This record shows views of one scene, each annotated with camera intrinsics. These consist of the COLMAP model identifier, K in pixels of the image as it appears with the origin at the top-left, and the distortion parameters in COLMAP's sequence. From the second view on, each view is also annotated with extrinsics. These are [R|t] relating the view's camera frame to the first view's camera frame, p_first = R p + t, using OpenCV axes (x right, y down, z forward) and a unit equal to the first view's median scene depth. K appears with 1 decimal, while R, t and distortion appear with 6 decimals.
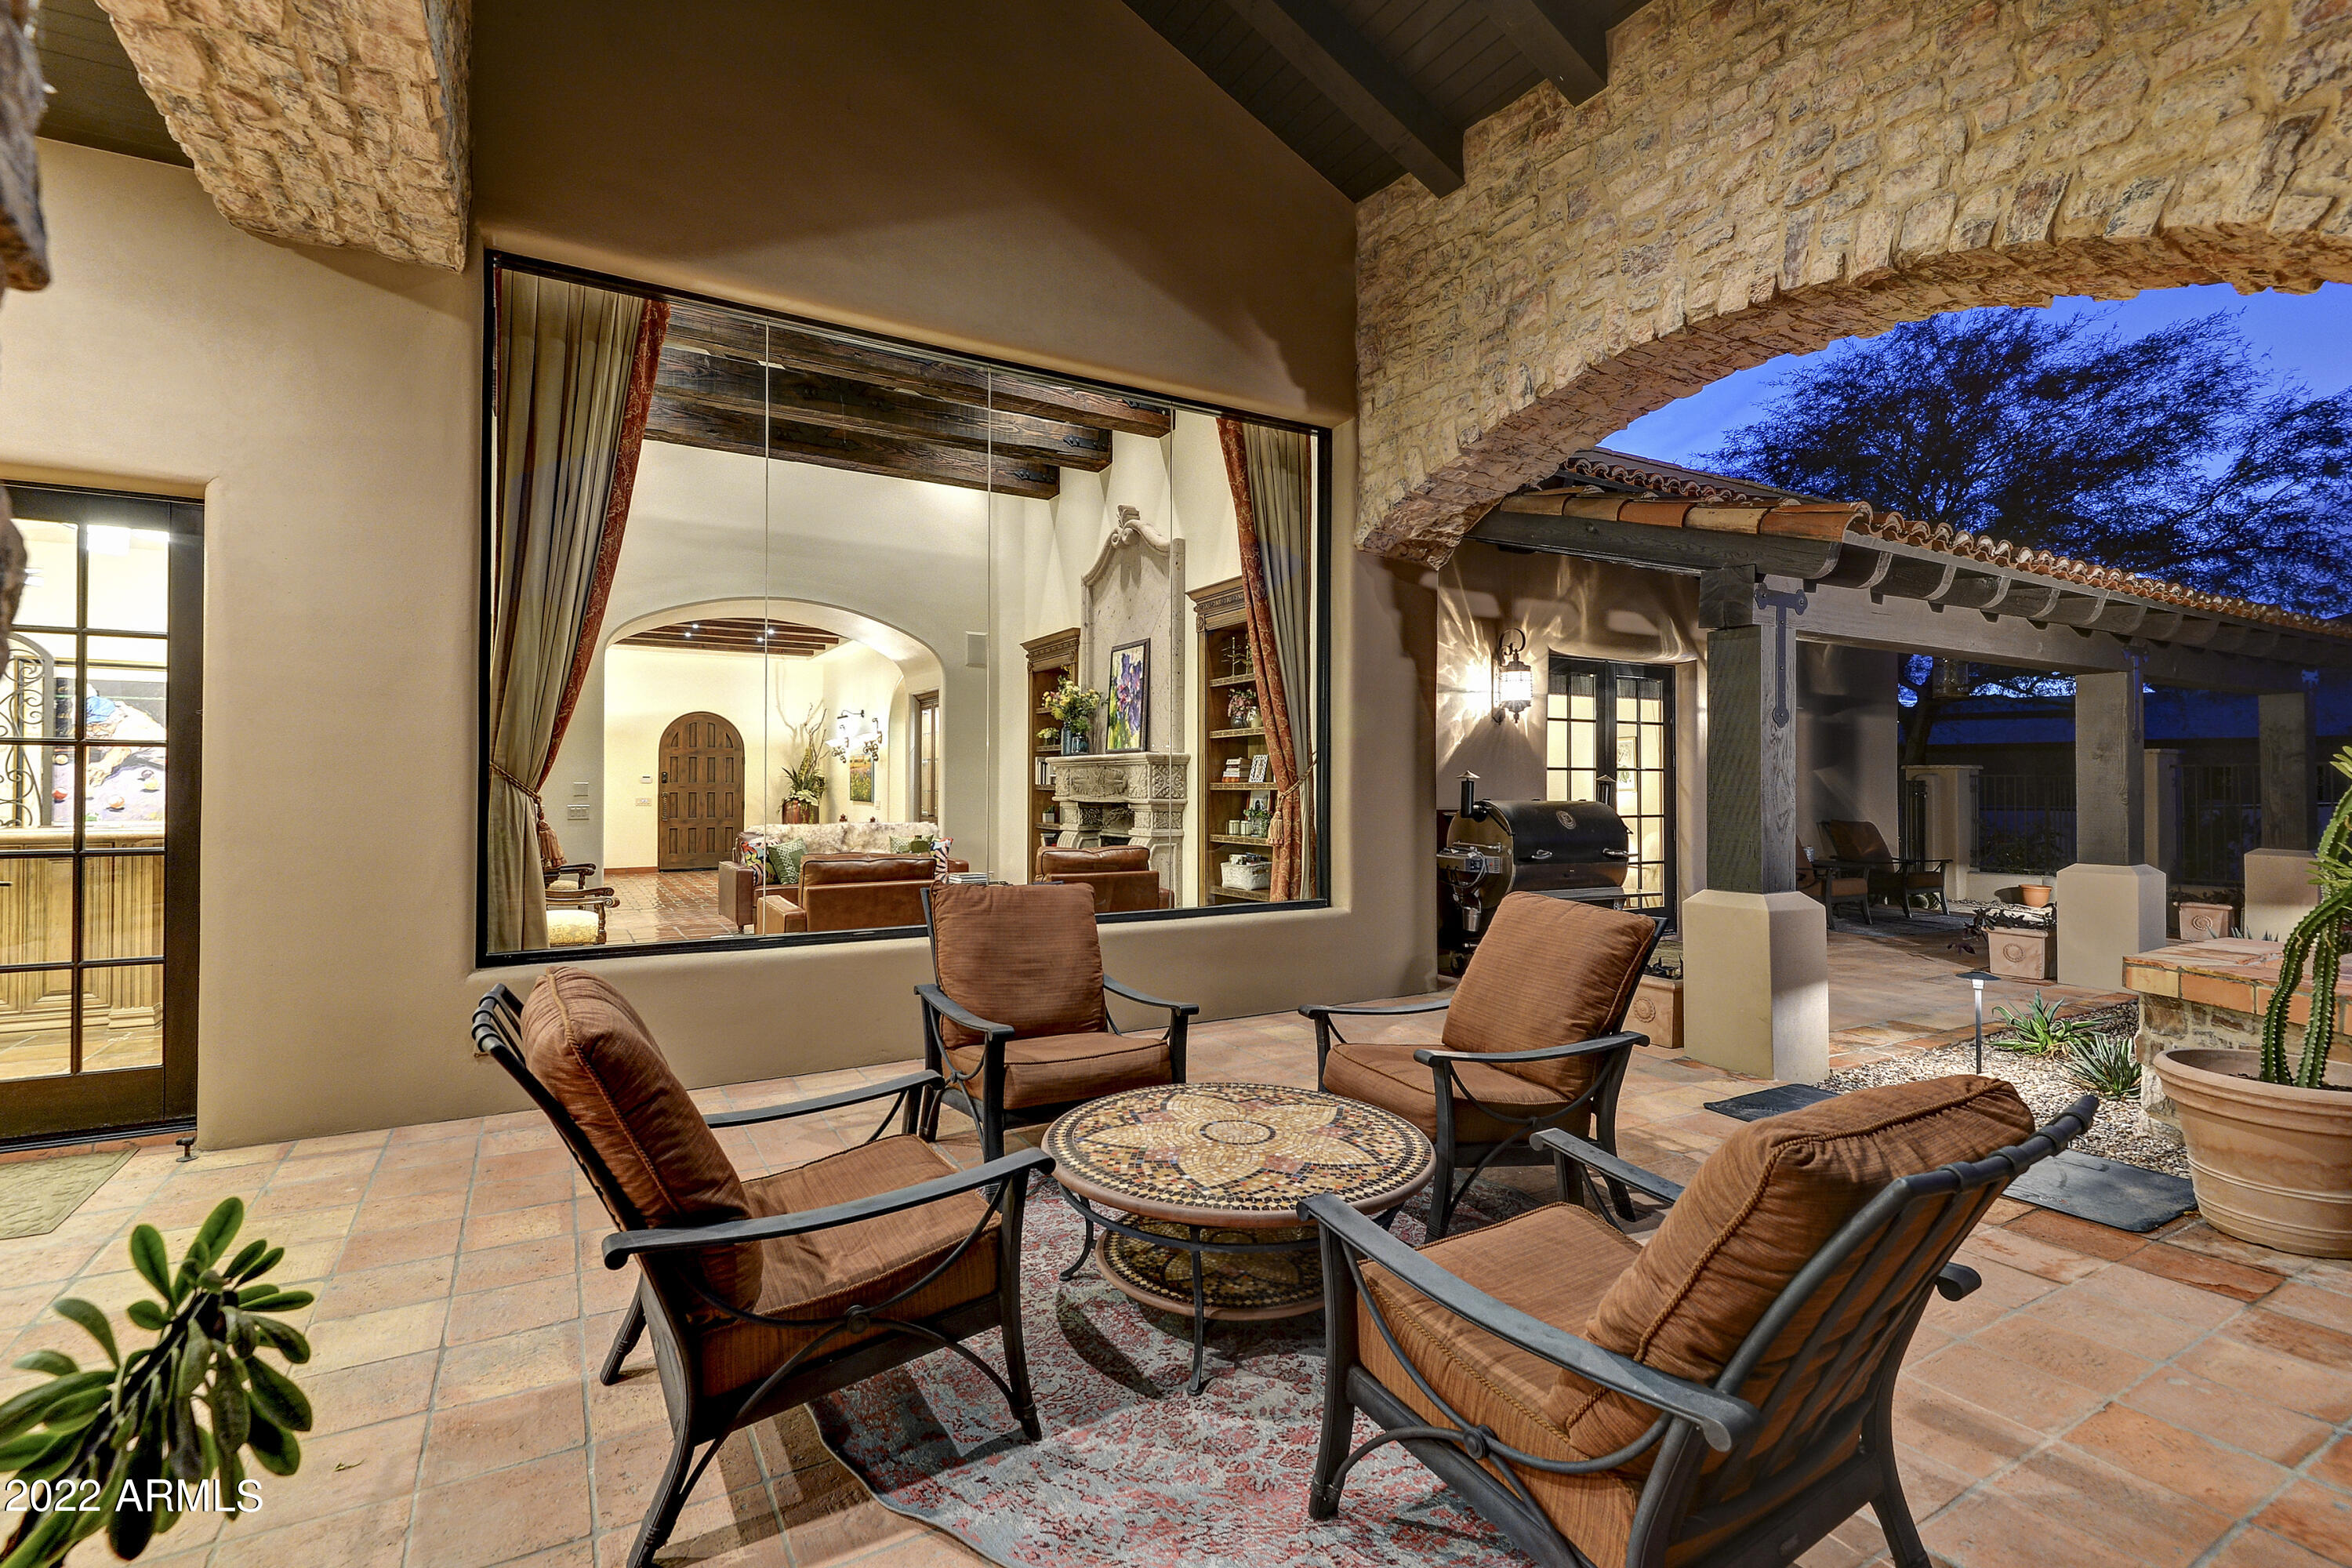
lens RADIAL K [[1078.2, 0, 1167.8], [0, 1078.2, 770.7], [0, 0, 1]] dist [0.002385, -0.000729]
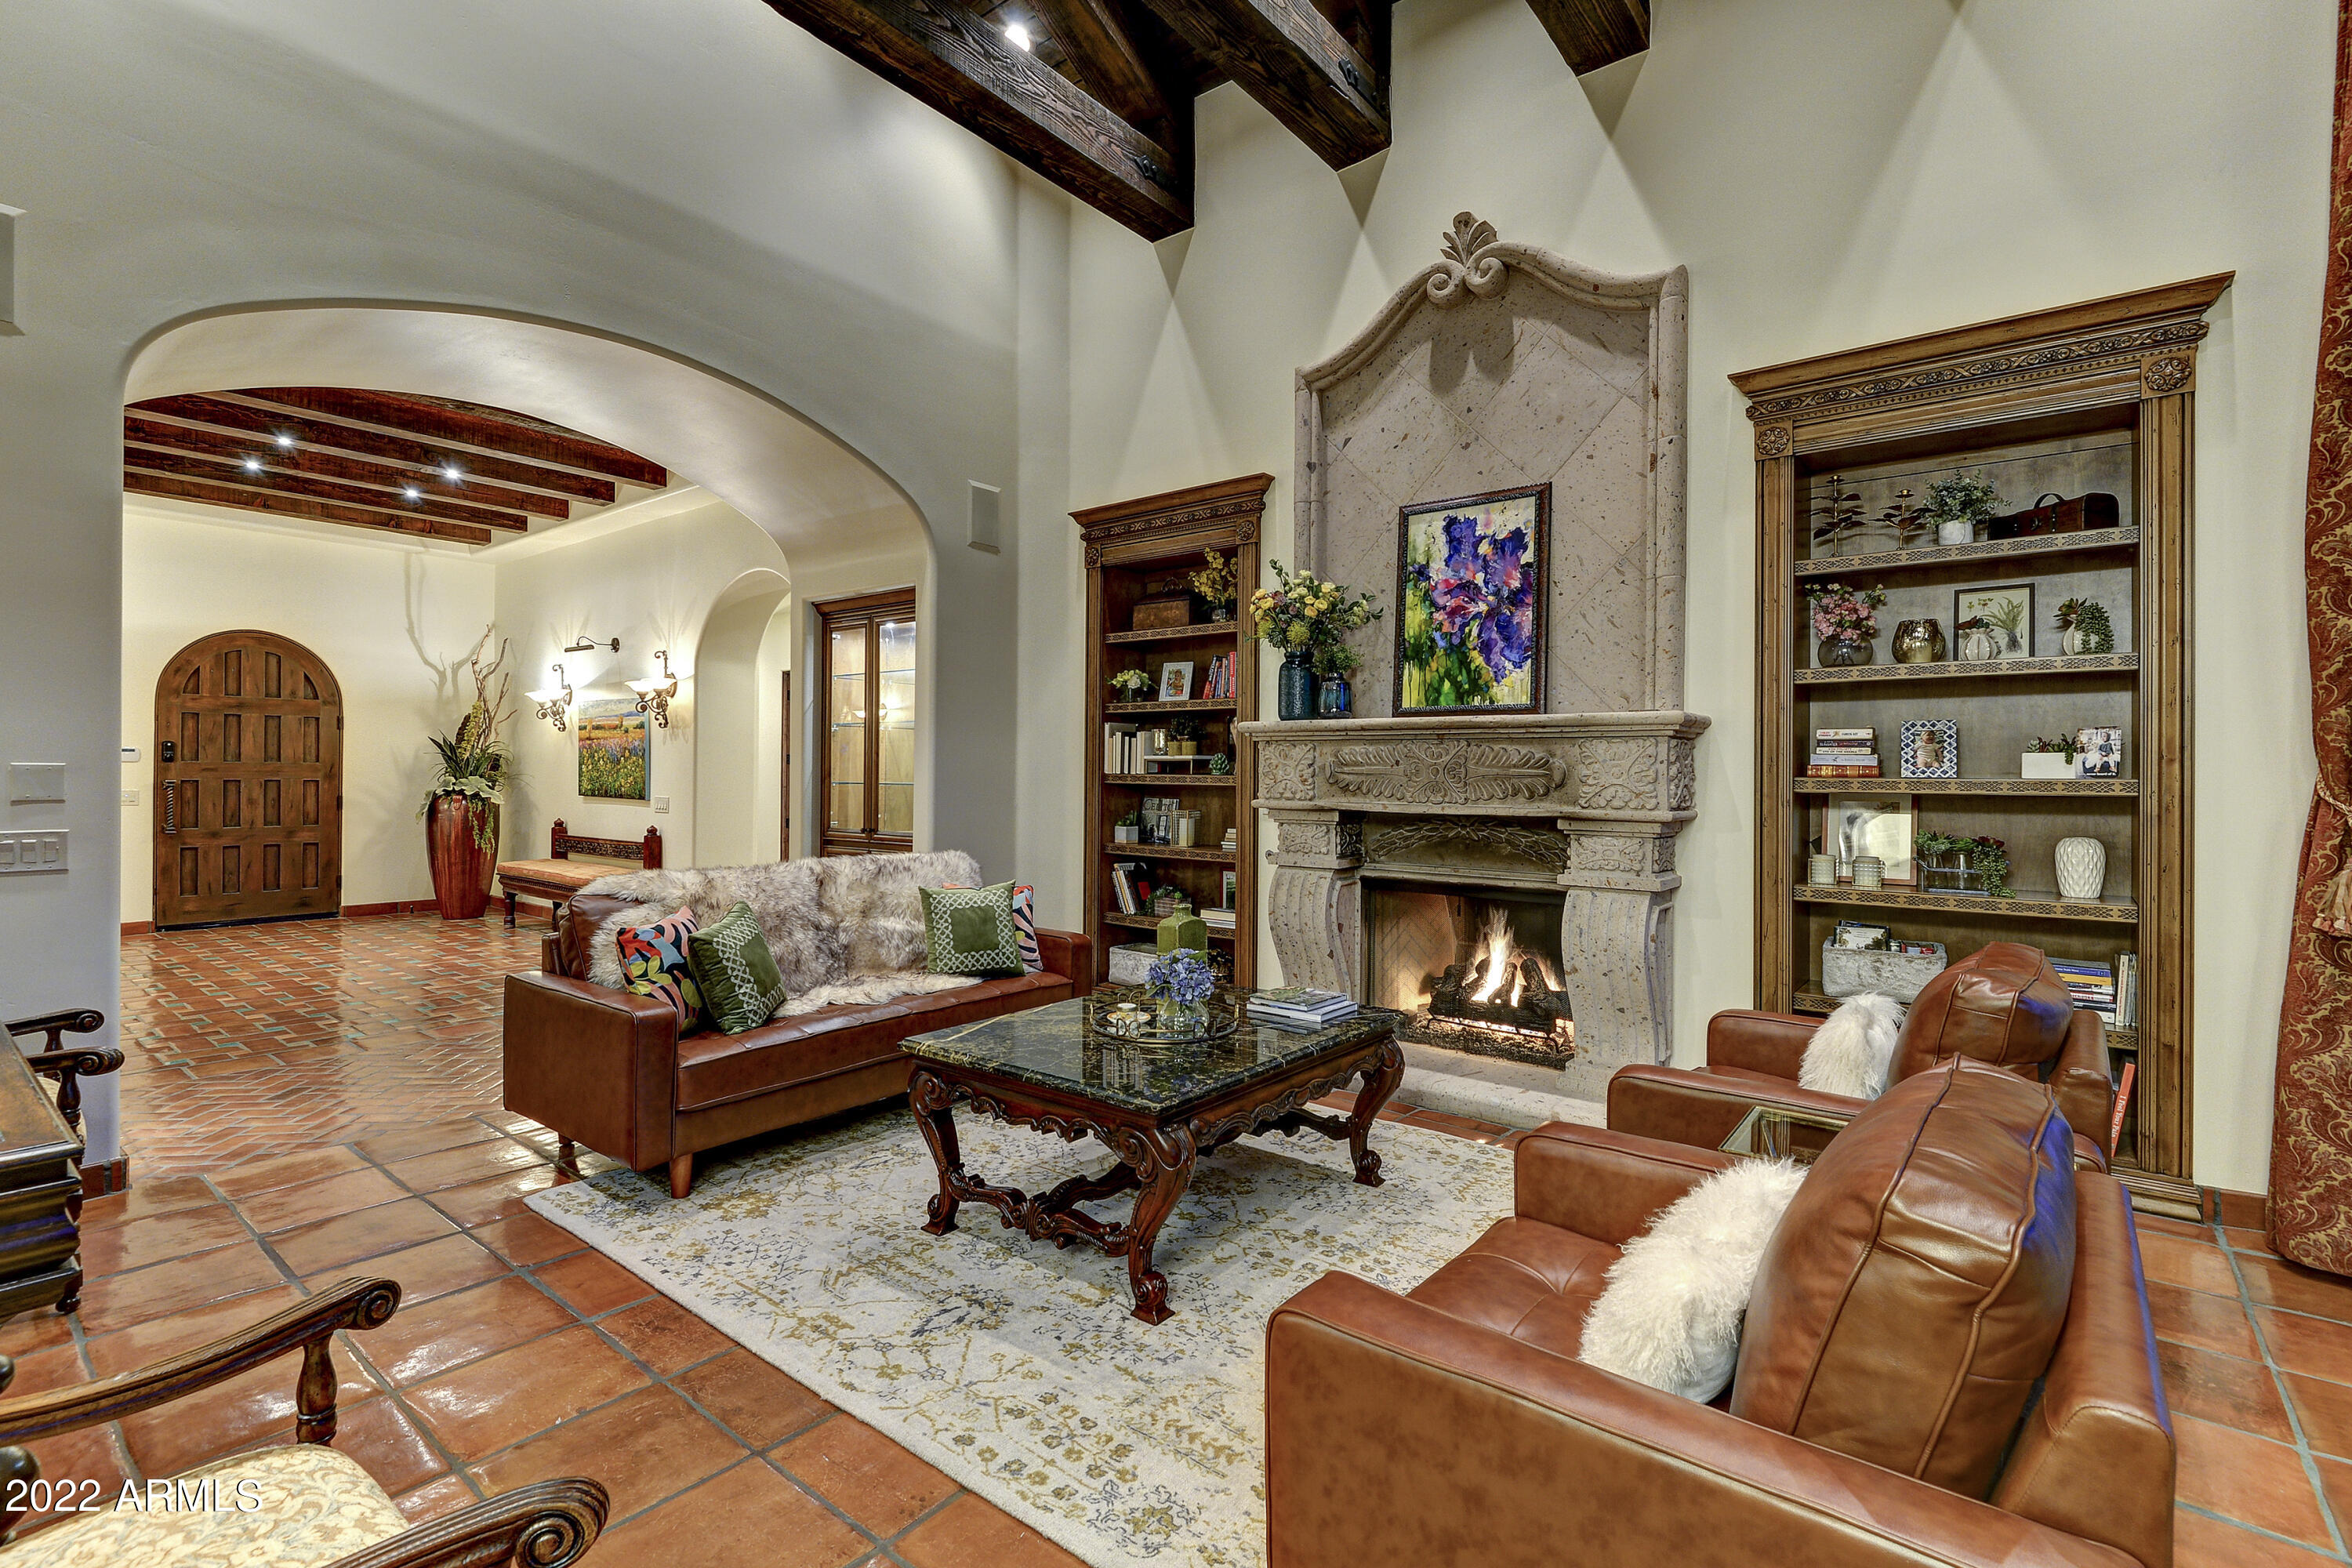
lens RADIAL K [[1090.5, 0, 1176.0], [0, 1090.5, 784.0], [0, 0, 1]] dist [0.001344, -0.001306]
pose [[0.934510, 0.003028, 0.355924, -0.302123], [-0.012660, 0.999614, 0.024737, 0.004185], [-0.355712, -0.027623, 0.934187, 0.504486]]
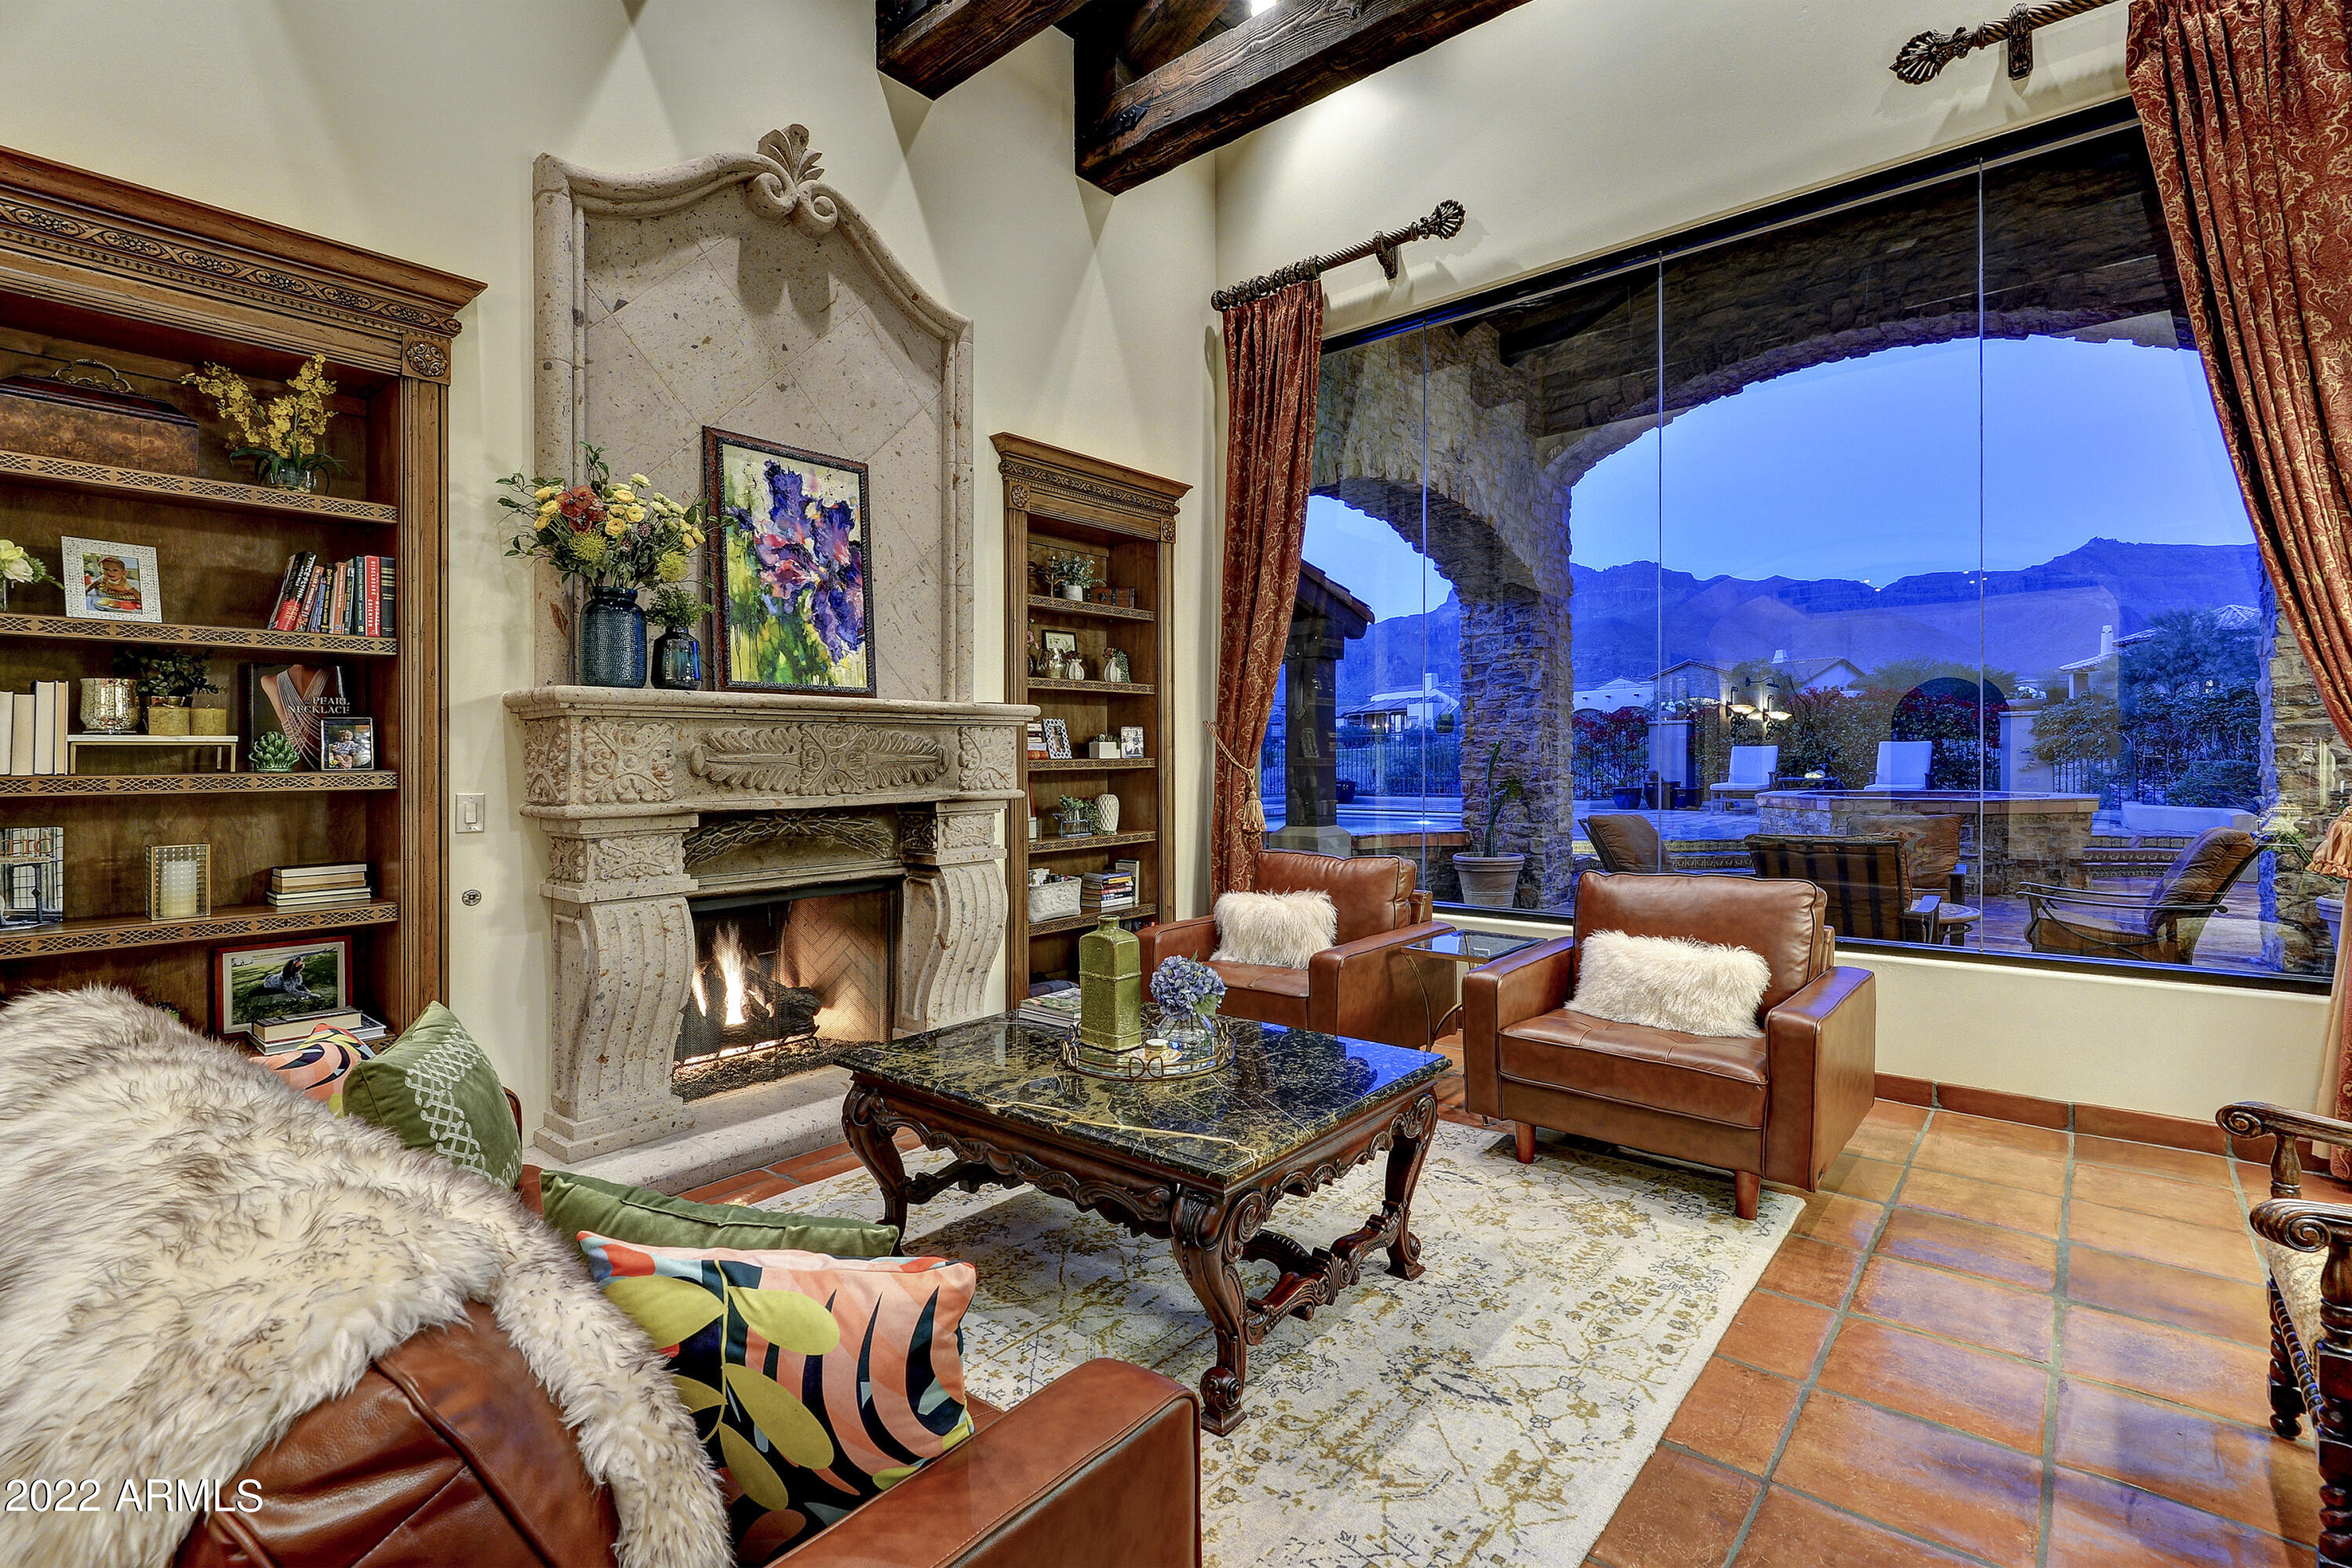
lens RADIAL K [[1078.2, 0, 1167.8], [0, 1078.2, 770.7], [0, 0, 1]] dist [0.002385, -0.000729]
pose [[-0.330347, -0.010205, 0.943804, -0.445395], [-0.005748, 0.999945, 0.008800, 0.008683], [-0.943842, -0.002517, -0.330388, 0.880935]]
